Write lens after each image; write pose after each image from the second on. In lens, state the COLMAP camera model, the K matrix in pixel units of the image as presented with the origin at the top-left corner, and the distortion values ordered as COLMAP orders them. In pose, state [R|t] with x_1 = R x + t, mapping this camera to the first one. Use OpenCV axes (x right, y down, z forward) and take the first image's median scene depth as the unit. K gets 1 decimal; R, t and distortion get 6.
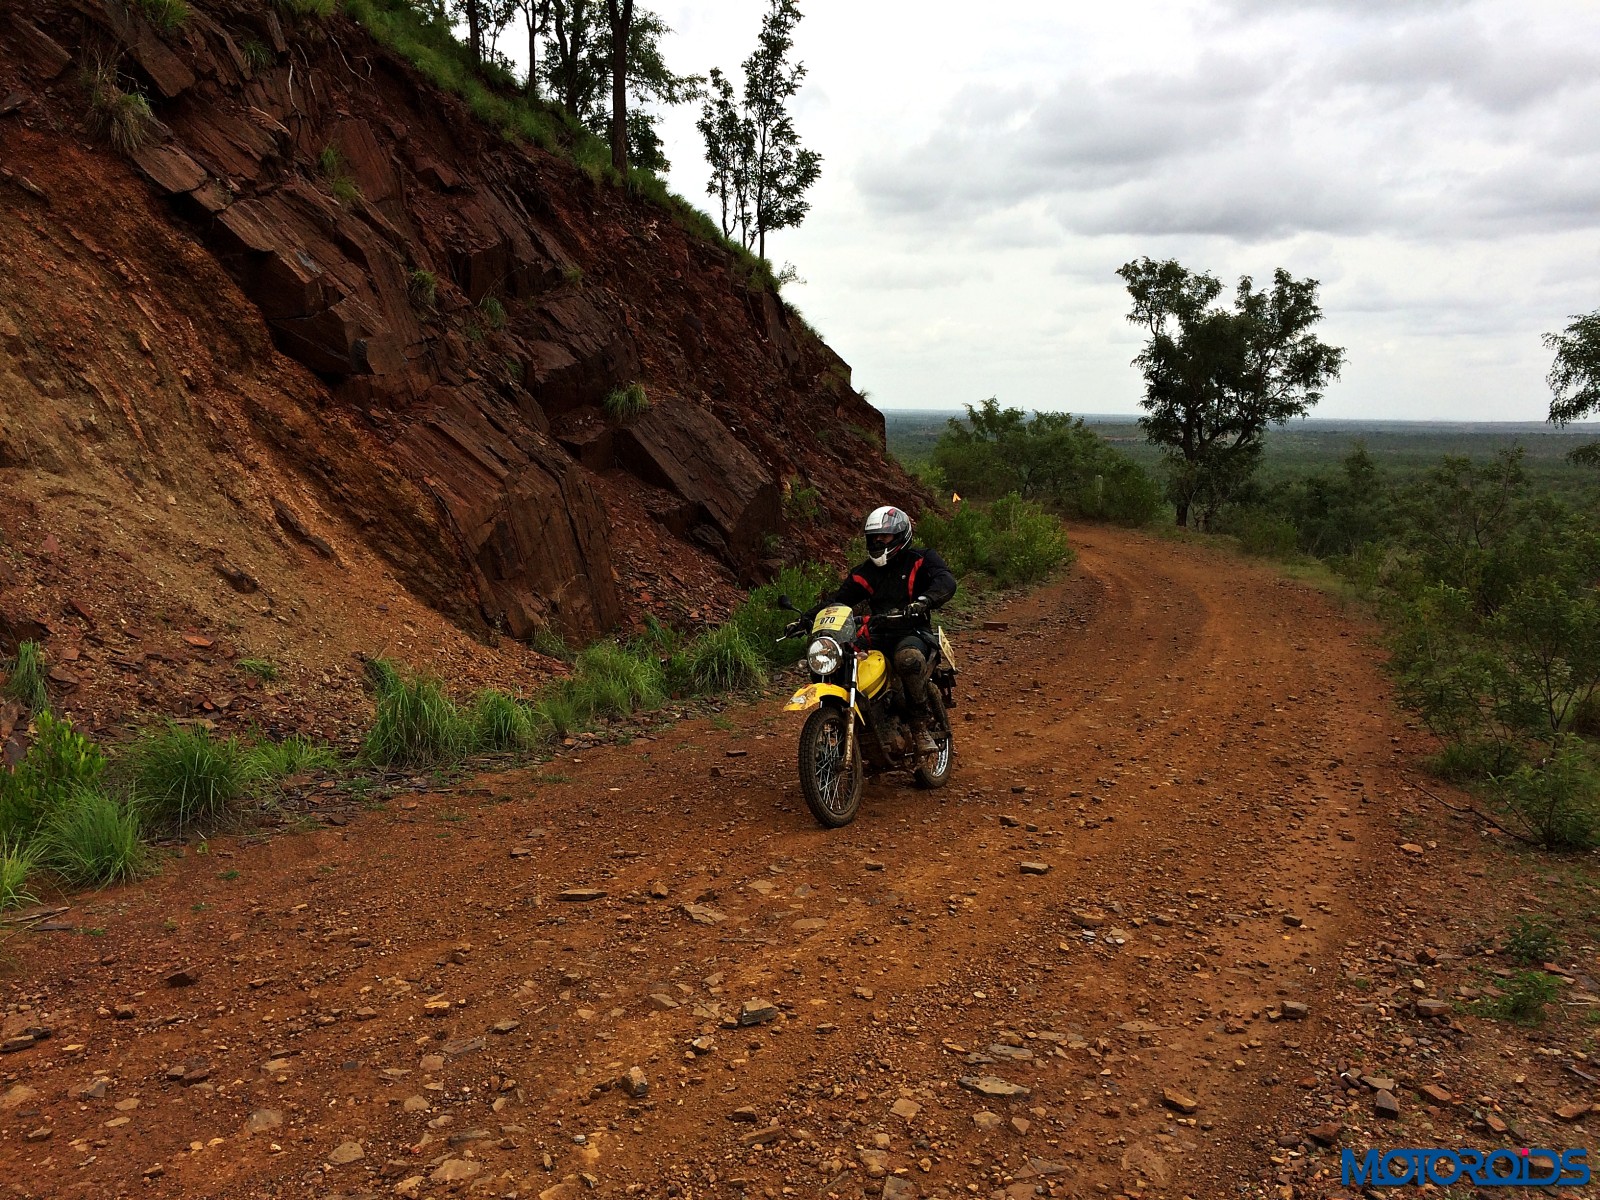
lens RADIAL K [[1368.3, 0, 798.5], [0, 1368.3, 550.2], [0, 0, 1]] dist [0.094874, -0.115380]
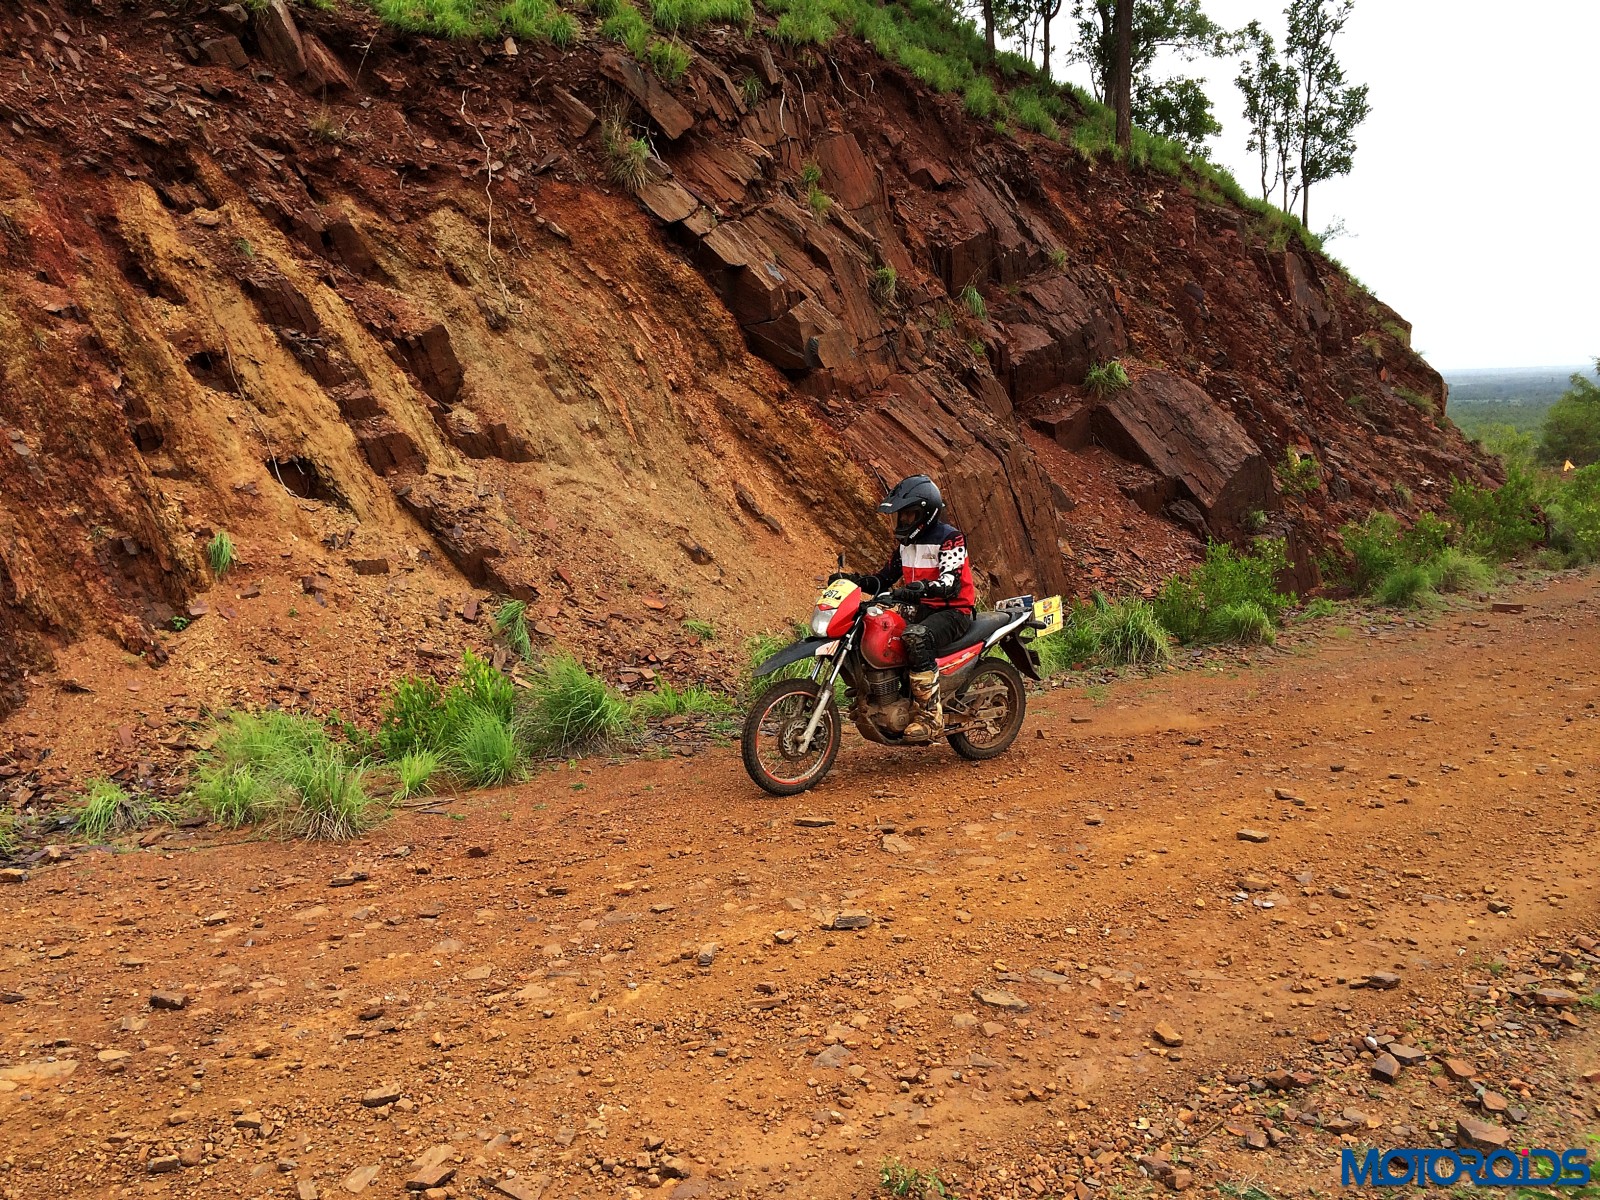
lens RADIAL K [[1368.3, 0, 795.2], [0, 1368.3, 553.0], [0, 0, 1]] dist [0.094874, -0.115380]
pose [[0.912361, -0.003069, -0.409375, 0.108987], [0.008855, 0.999886, 0.012239, 0.006250], [0.409291, -0.014791, 0.912284, -0.010381]]
